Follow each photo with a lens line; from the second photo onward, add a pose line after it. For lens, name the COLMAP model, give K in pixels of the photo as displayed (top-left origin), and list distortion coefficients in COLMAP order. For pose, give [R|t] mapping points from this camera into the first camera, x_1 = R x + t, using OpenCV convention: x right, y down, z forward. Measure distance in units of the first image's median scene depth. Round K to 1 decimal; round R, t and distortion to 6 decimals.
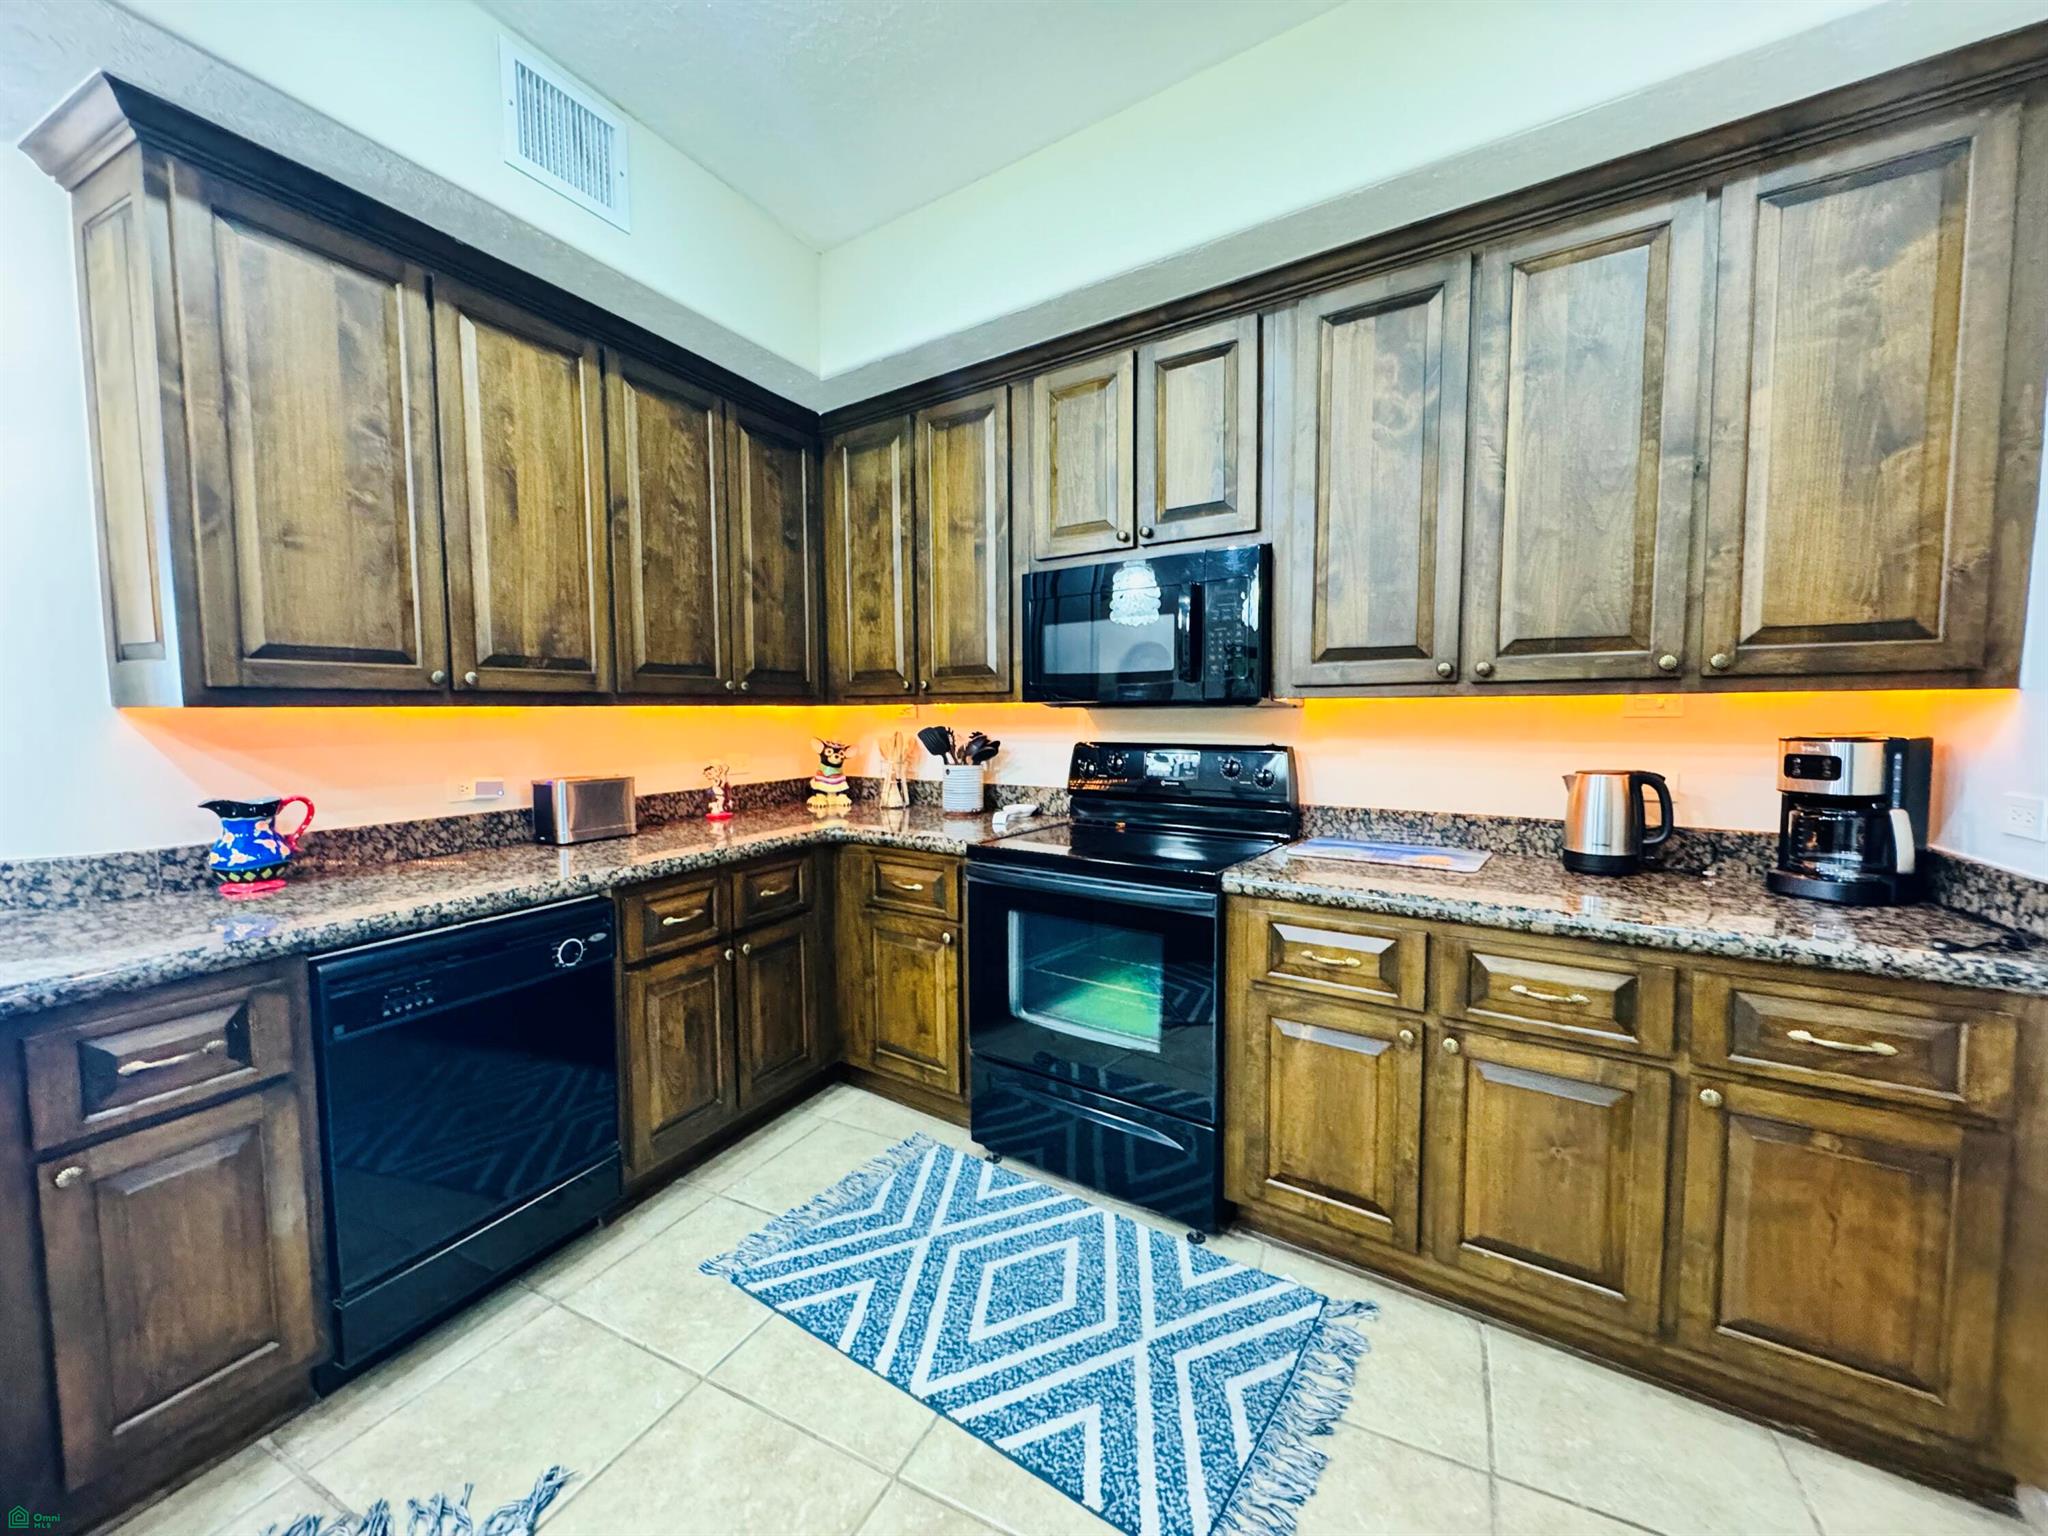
lens RADIAL K [[827.3, 0, 1033.4], [0, 827.3, 771.1], [0, 0, 1]] dist [-0.003334, -0.000597]
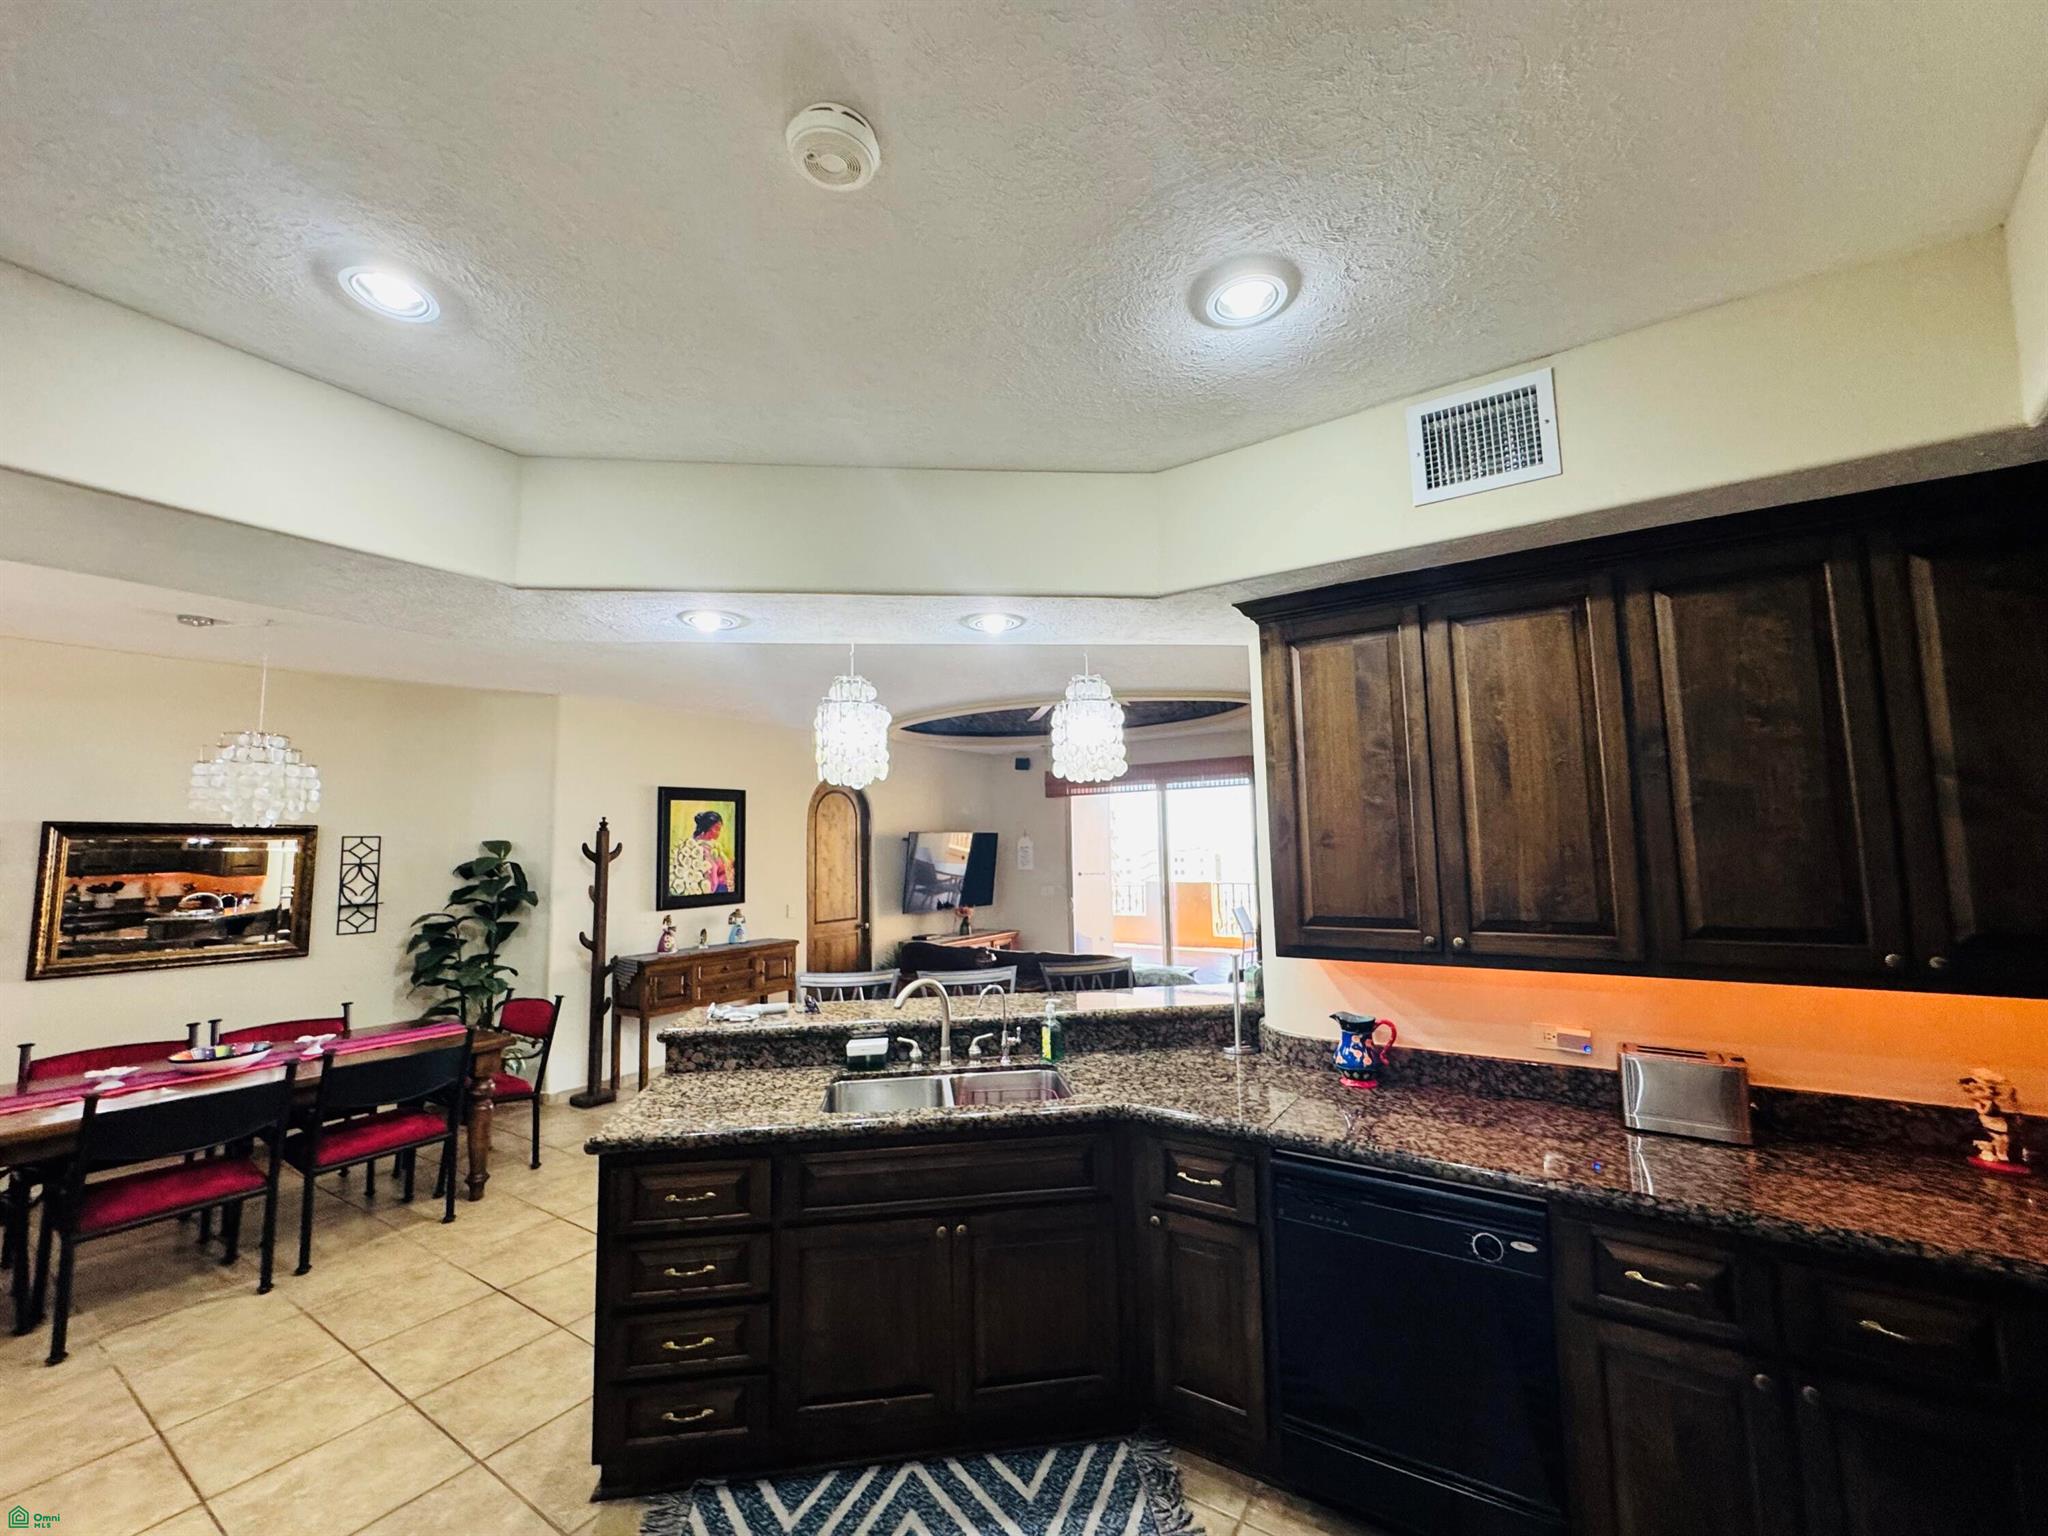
lens RADIAL K [[827.3, 0, 1035.2], [0, 827.3, 763.2], [0, 0, 1]] dist [-0.003334, -0.000597]
pose [[-0.131338, -0.086723, -0.987537, 0.477934], [-0.054519, 0.995290, -0.080153, -0.222740], [0.989837, 0.043312, -0.135447, 0.560409]]
